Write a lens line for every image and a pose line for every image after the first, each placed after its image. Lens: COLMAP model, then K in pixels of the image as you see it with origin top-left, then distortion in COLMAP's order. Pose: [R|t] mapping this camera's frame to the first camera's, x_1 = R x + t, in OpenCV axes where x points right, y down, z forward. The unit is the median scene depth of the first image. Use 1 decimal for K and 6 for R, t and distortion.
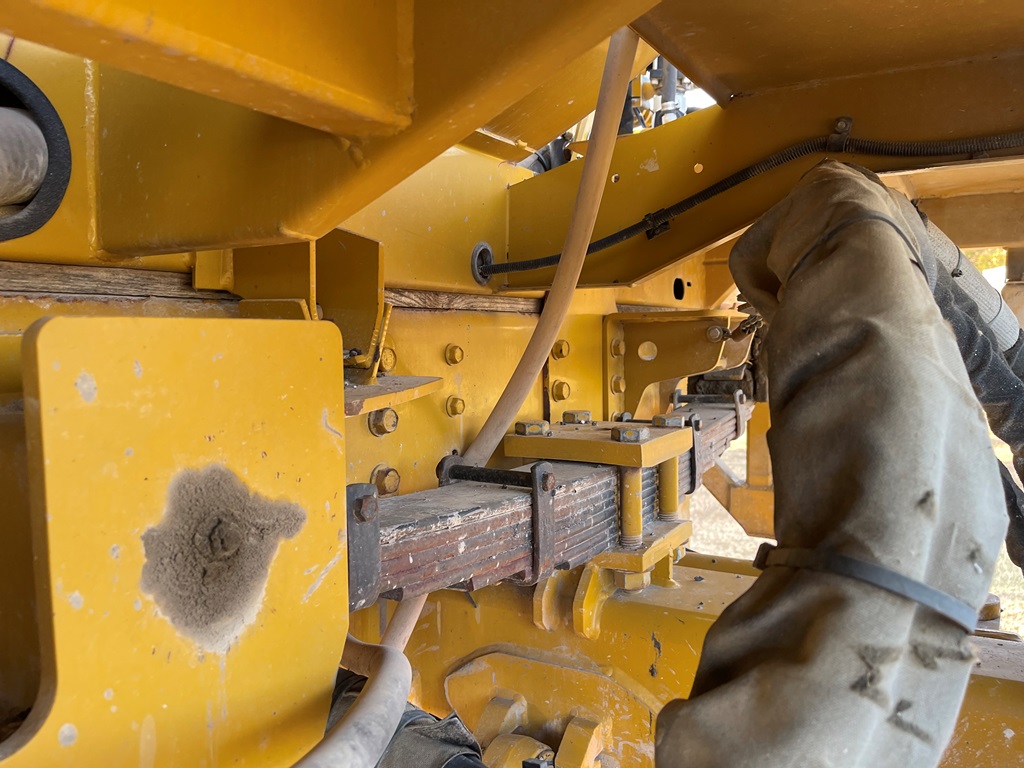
lens RADIAL K [[760.3, 0, 512.0], [0, 760.3, 384.0], [0, 0, 1]] dist [0.006467, 0.000621]
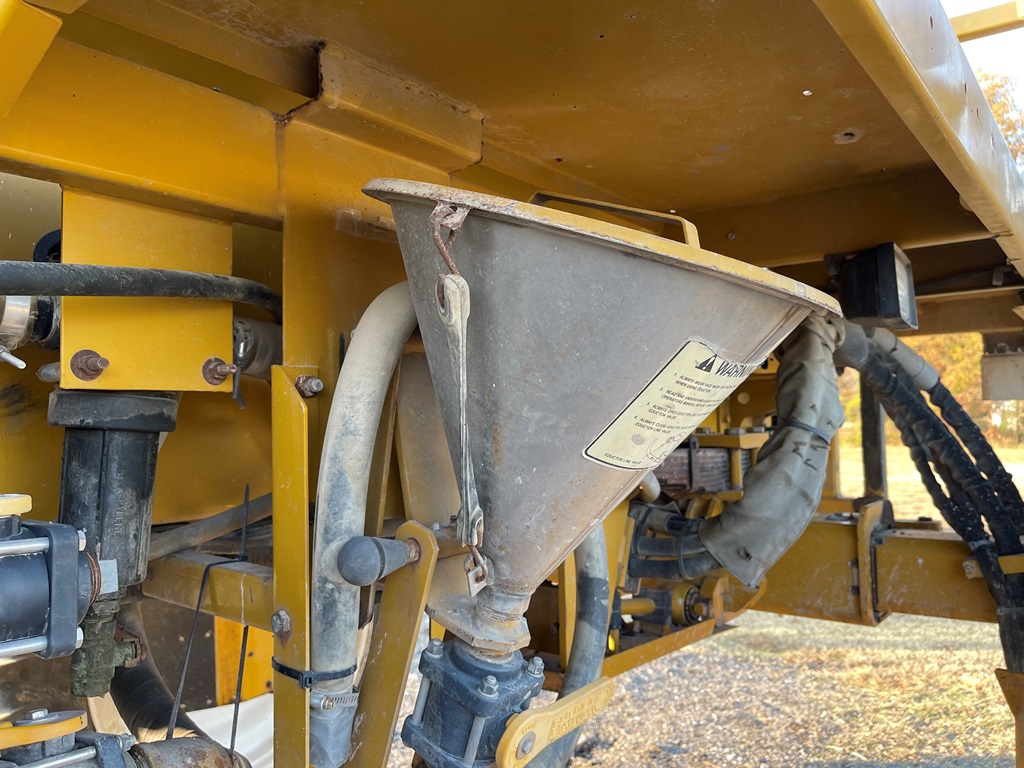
lens RADIAL K [[760.3, 0, 512.0], [0, 760.3, 384.0], [0, 0, 1]] dist [0.006467, 0.000621]
pose [[0.991846, -0.006899, -0.127257, -0.396574], [-0.006883, 0.994176, -0.107544, 0.384625], [0.127258, 0.107543, 0.986022, -2.497029]]
